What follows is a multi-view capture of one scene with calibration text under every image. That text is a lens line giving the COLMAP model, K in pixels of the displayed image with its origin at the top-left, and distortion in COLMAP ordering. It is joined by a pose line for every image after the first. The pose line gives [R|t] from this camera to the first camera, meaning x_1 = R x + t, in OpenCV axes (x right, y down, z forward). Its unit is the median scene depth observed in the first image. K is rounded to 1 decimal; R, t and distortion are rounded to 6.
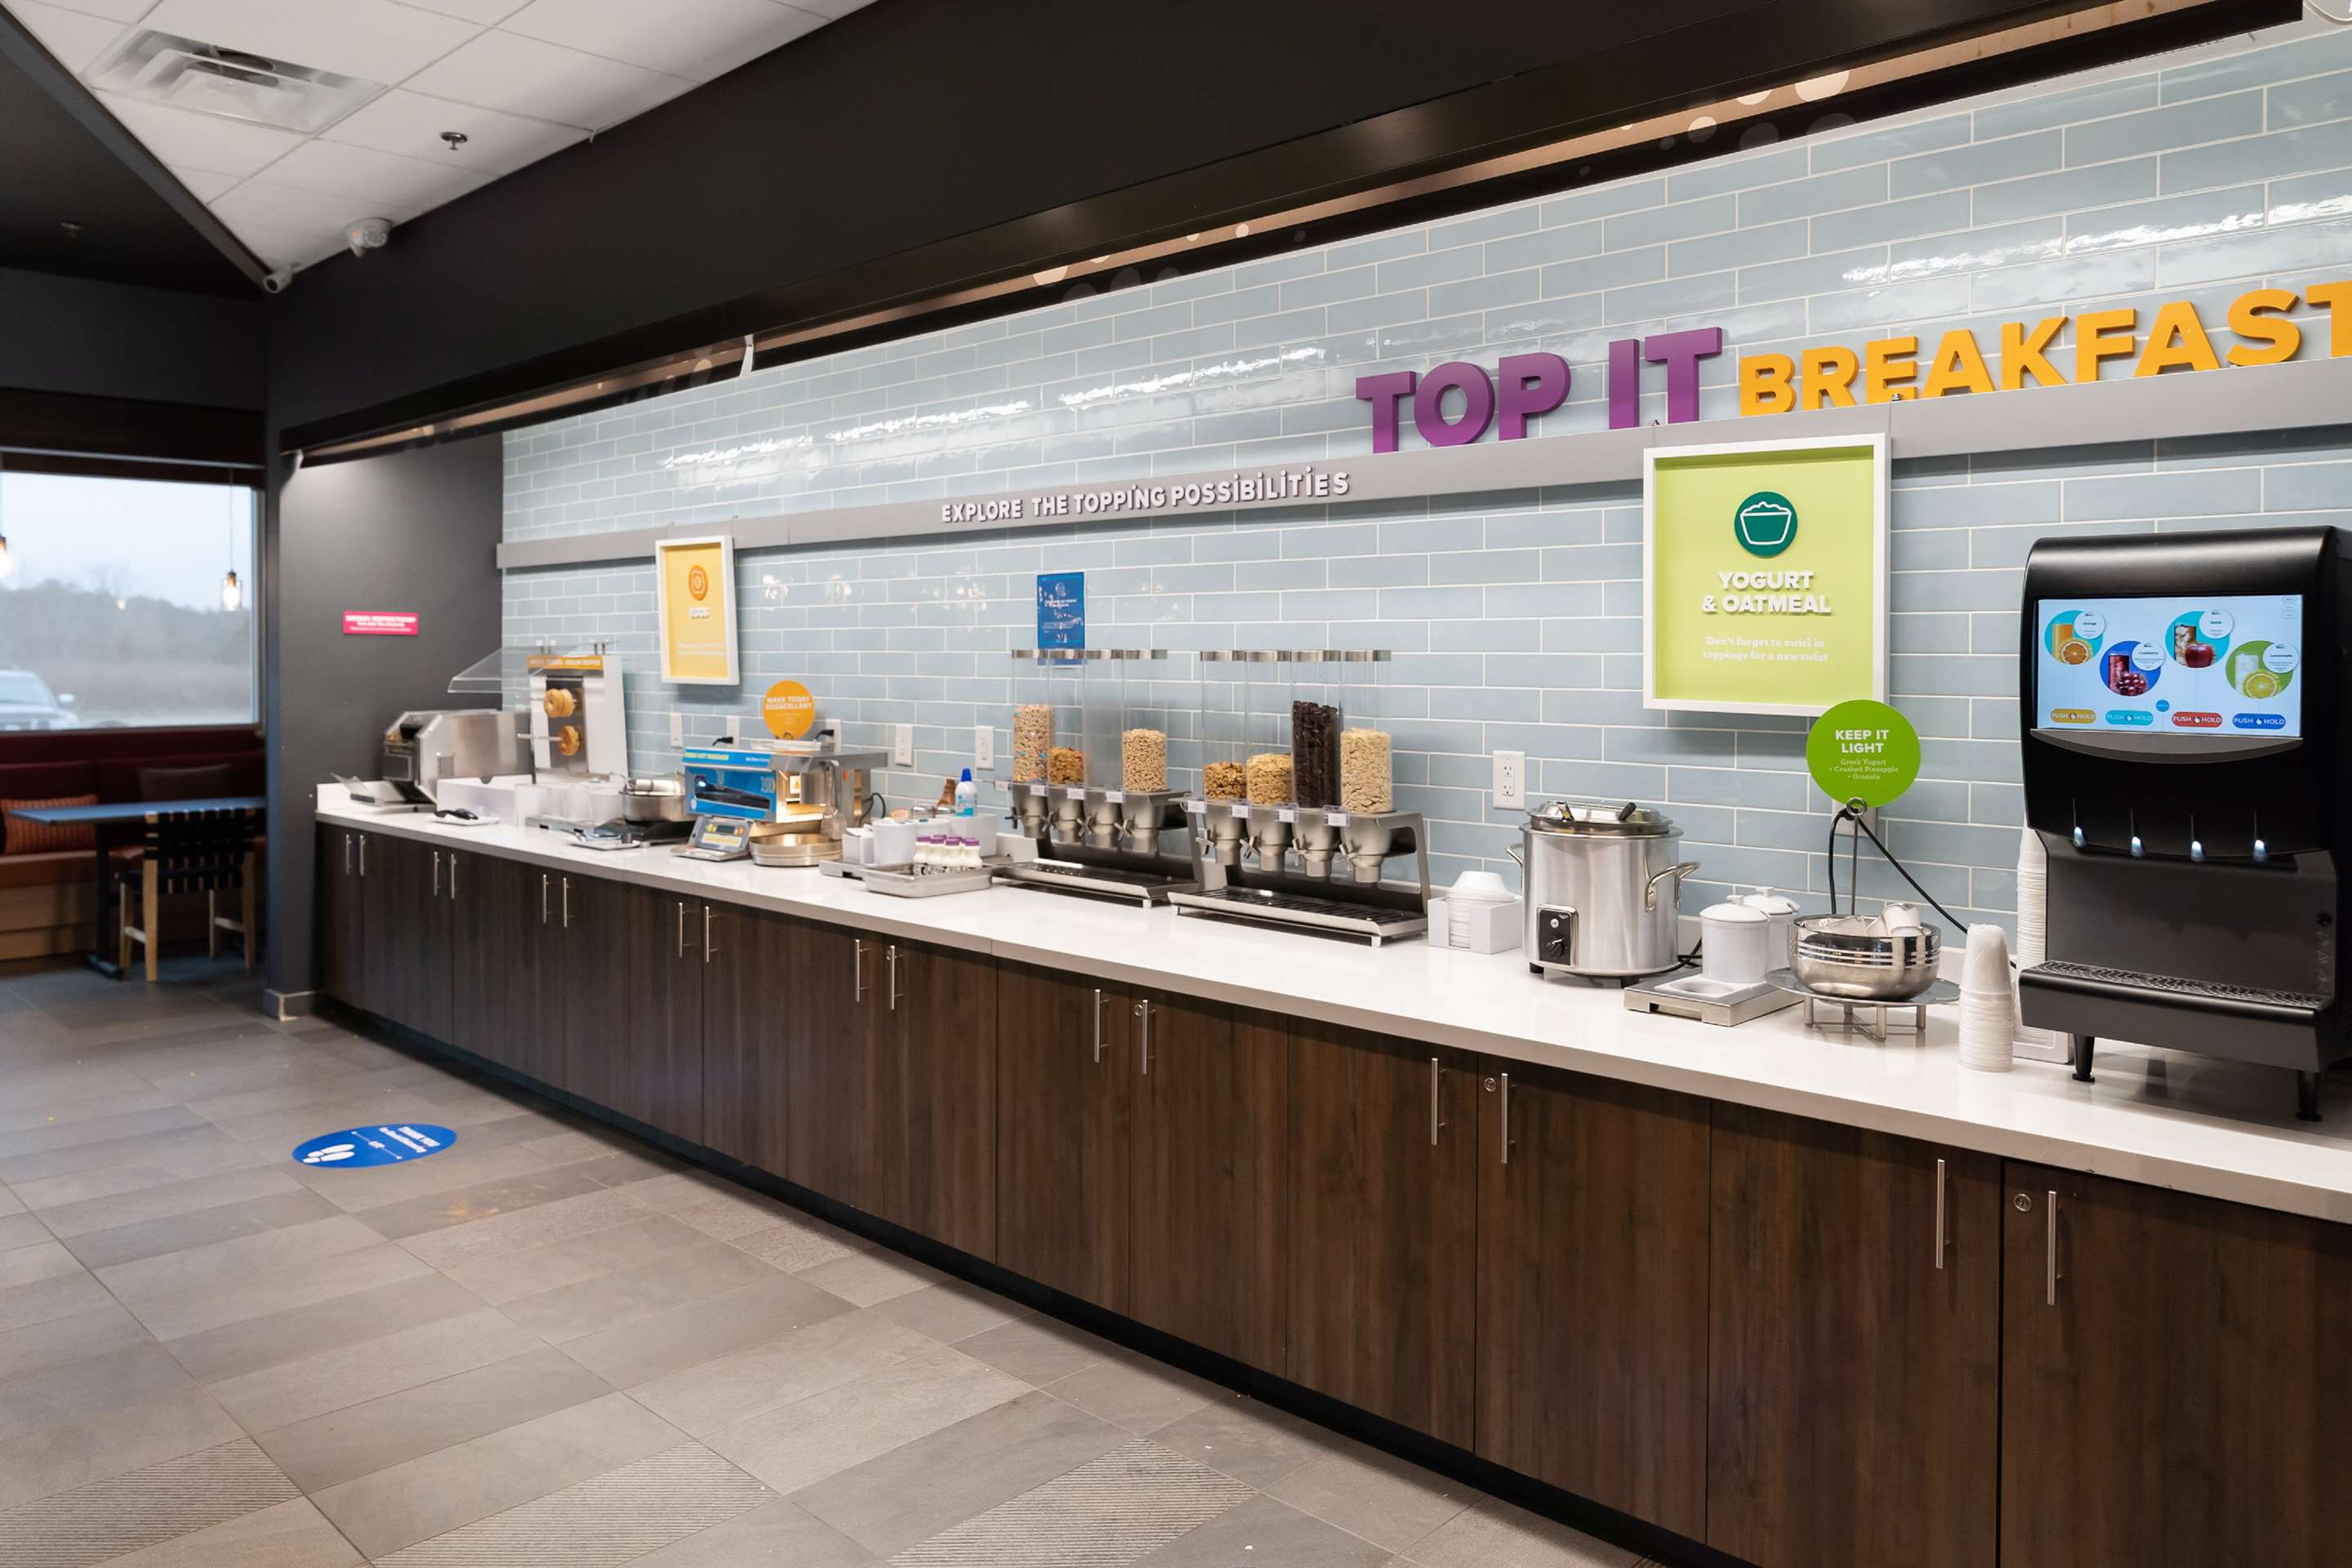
lens RADIAL K [[1620.3, 0, 1176.2], [0, 1620.3, 781.1], [0, 0, 1]] dist [-0.017632, 0.003860]
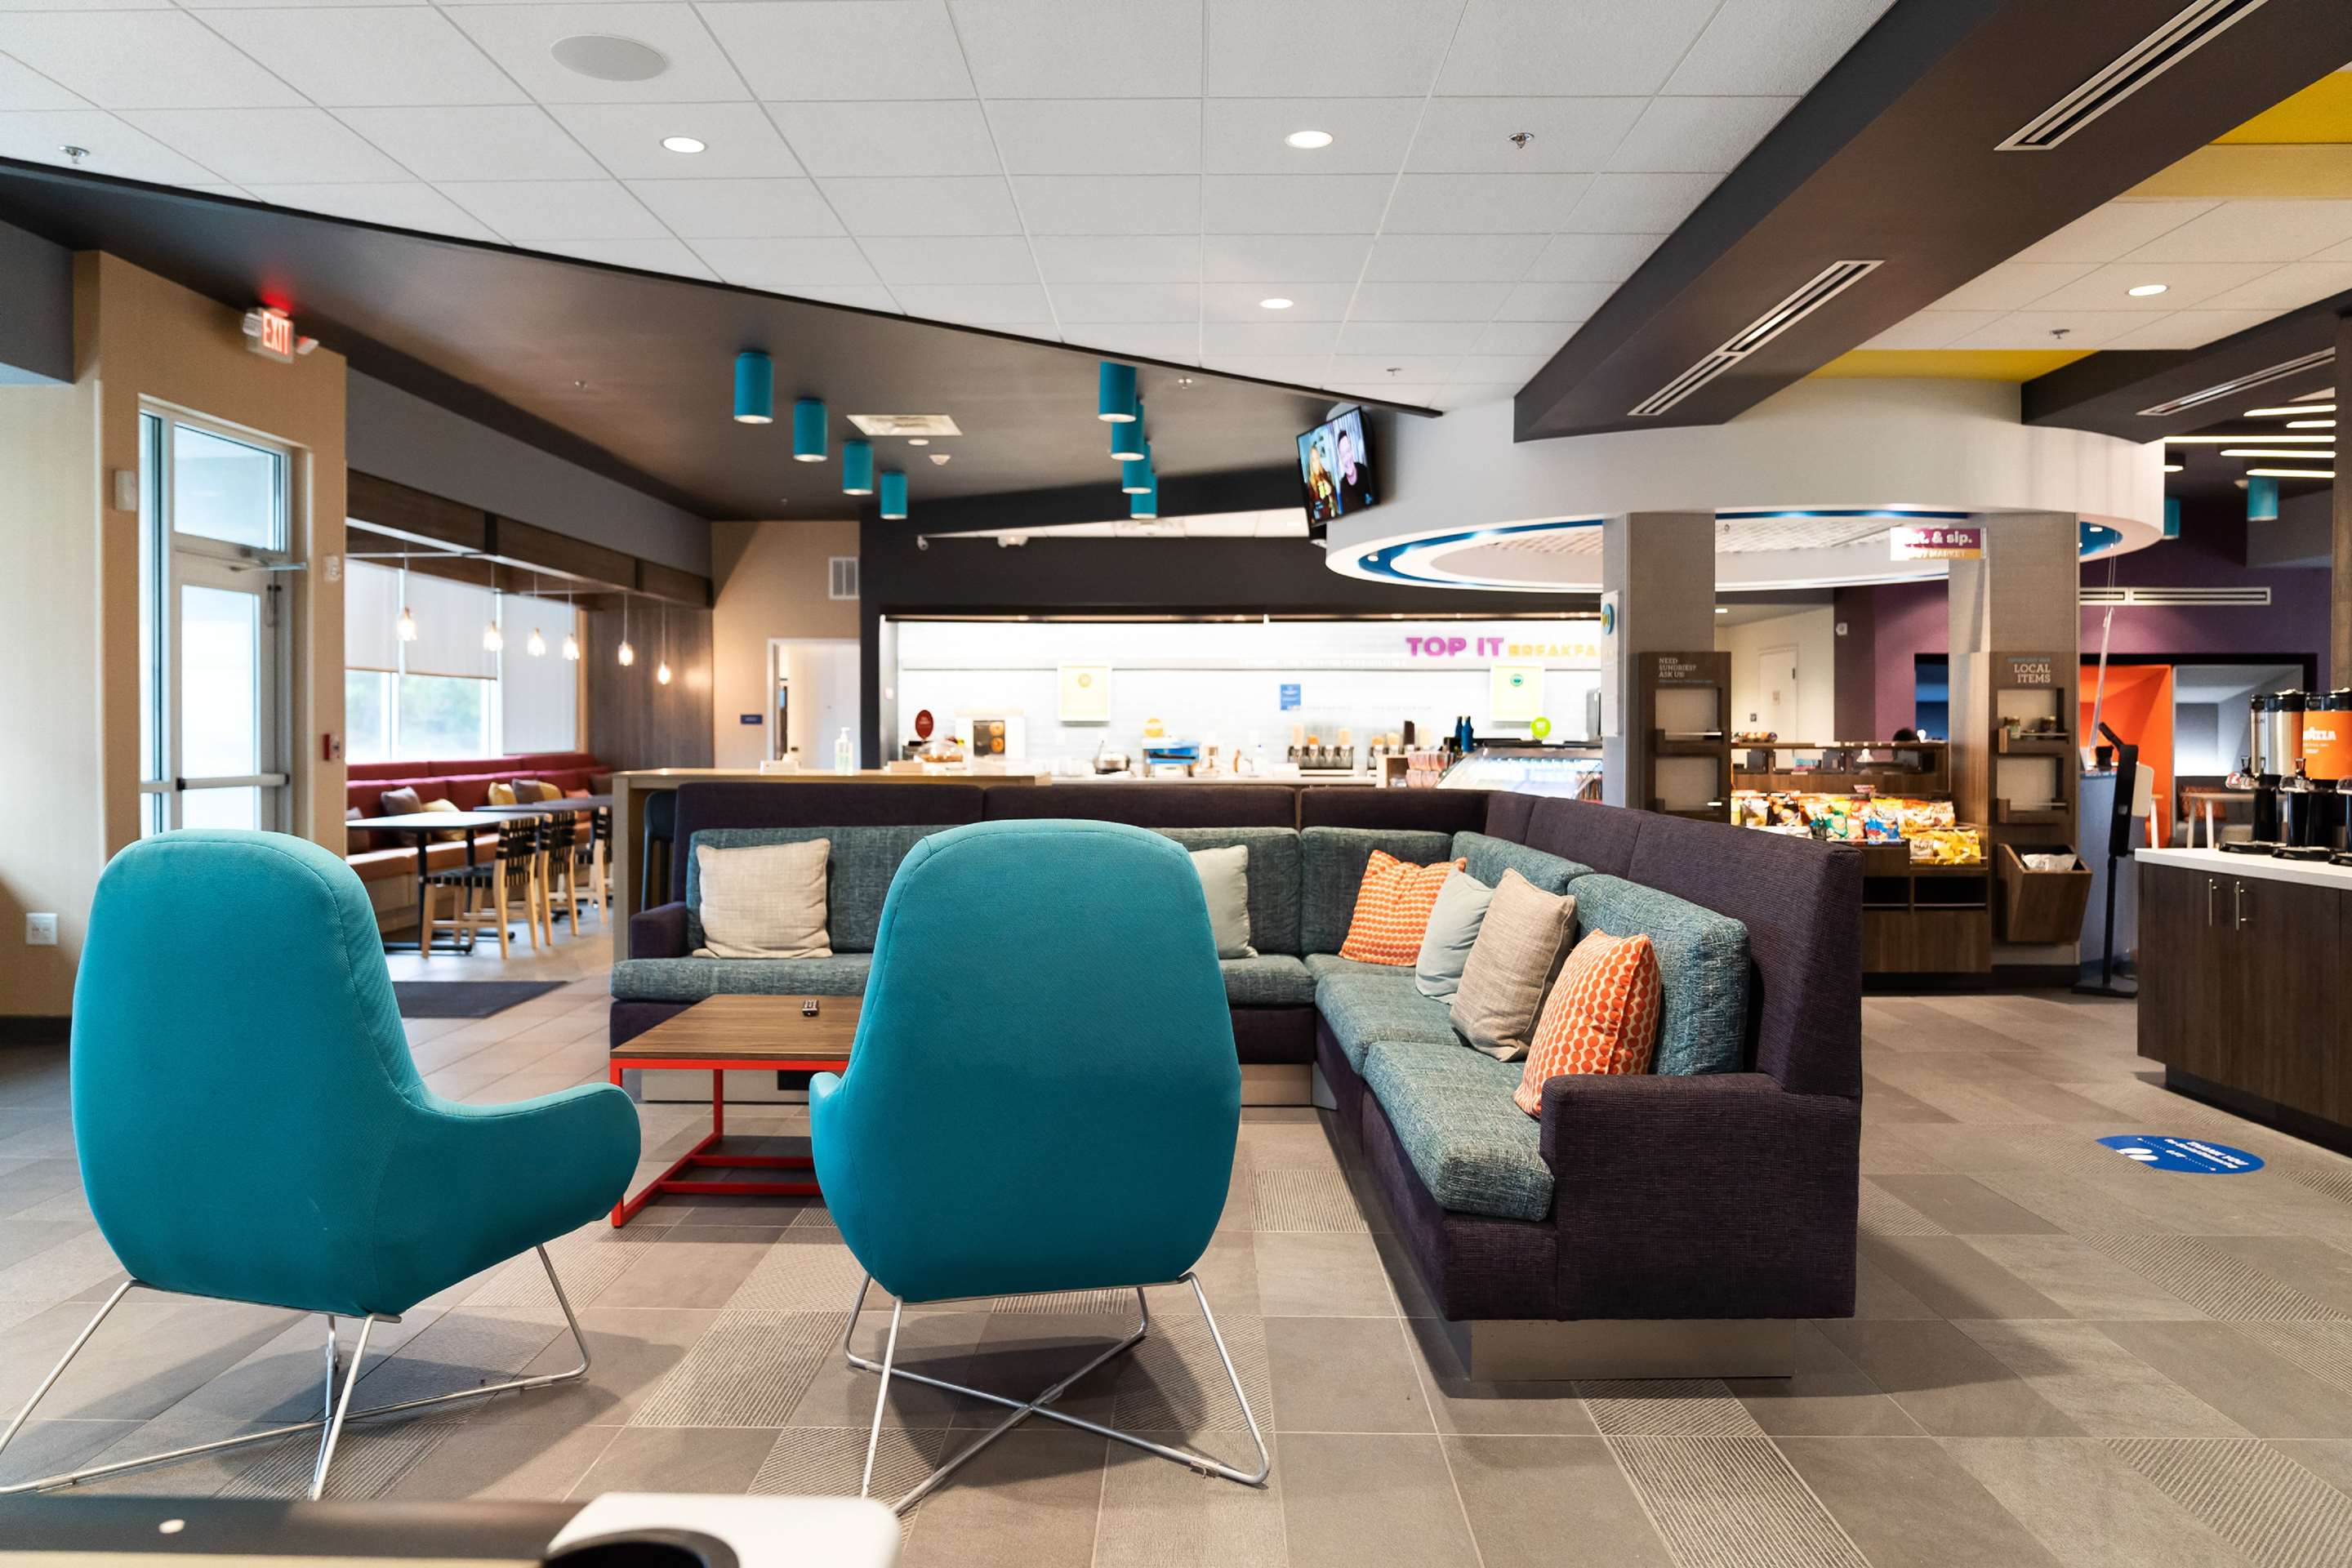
lens RADIAL K [[1620.3, 0, 1172.3], [0, 1620.3, 775.5], [0, 0, 1]] dist [-0.017632, 0.003860]
pose [[0.743802, -0.020480, 0.668086, -2.876179], [0.052445, 0.998237, -0.027789, 0.158832], [-0.666339, 0.055708, 0.743565, -1.473676]]
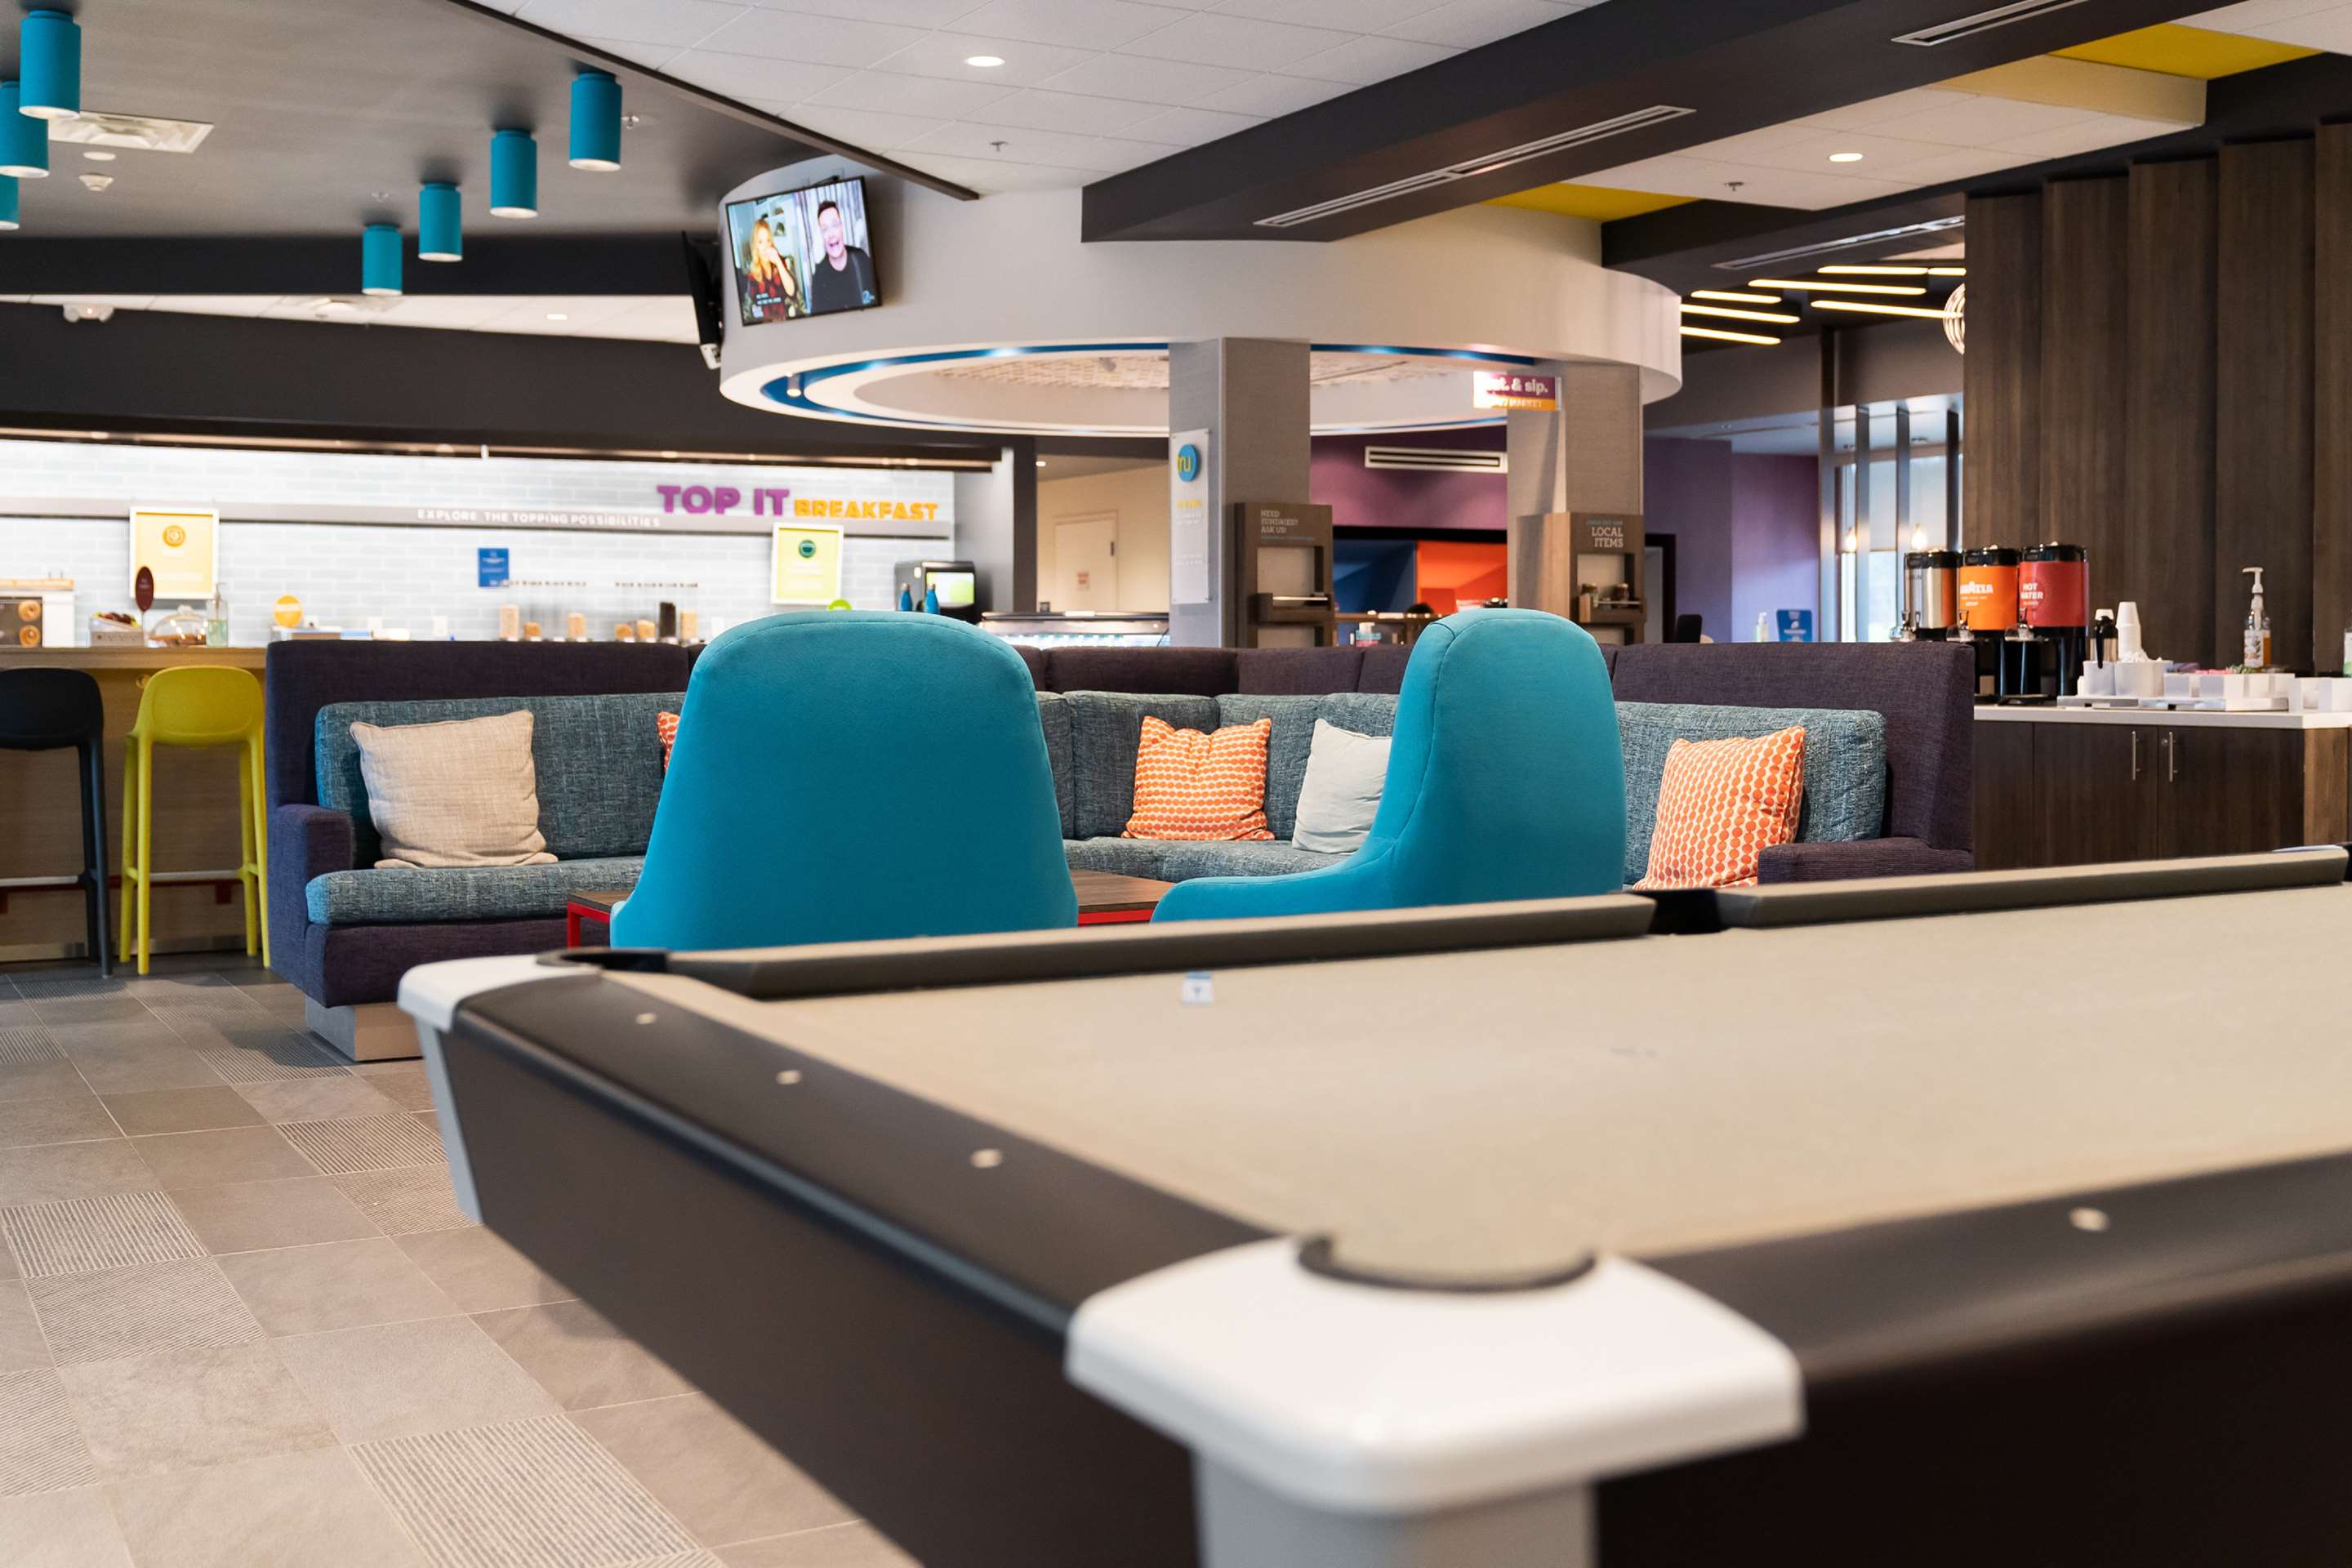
lens RADIAL K [[2531.3, 0, 1185.2], [0, 2531.3, 770.9], [0, 0, 1]] dist [-0.001729, 0.000000]
pose [[0.304999, -0.046974, 0.951193, -3.681823], [0.075482, 0.996833, 0.025024, 0.191985], [-0.949357, 0.064165, 0.307579, -1.119363]]
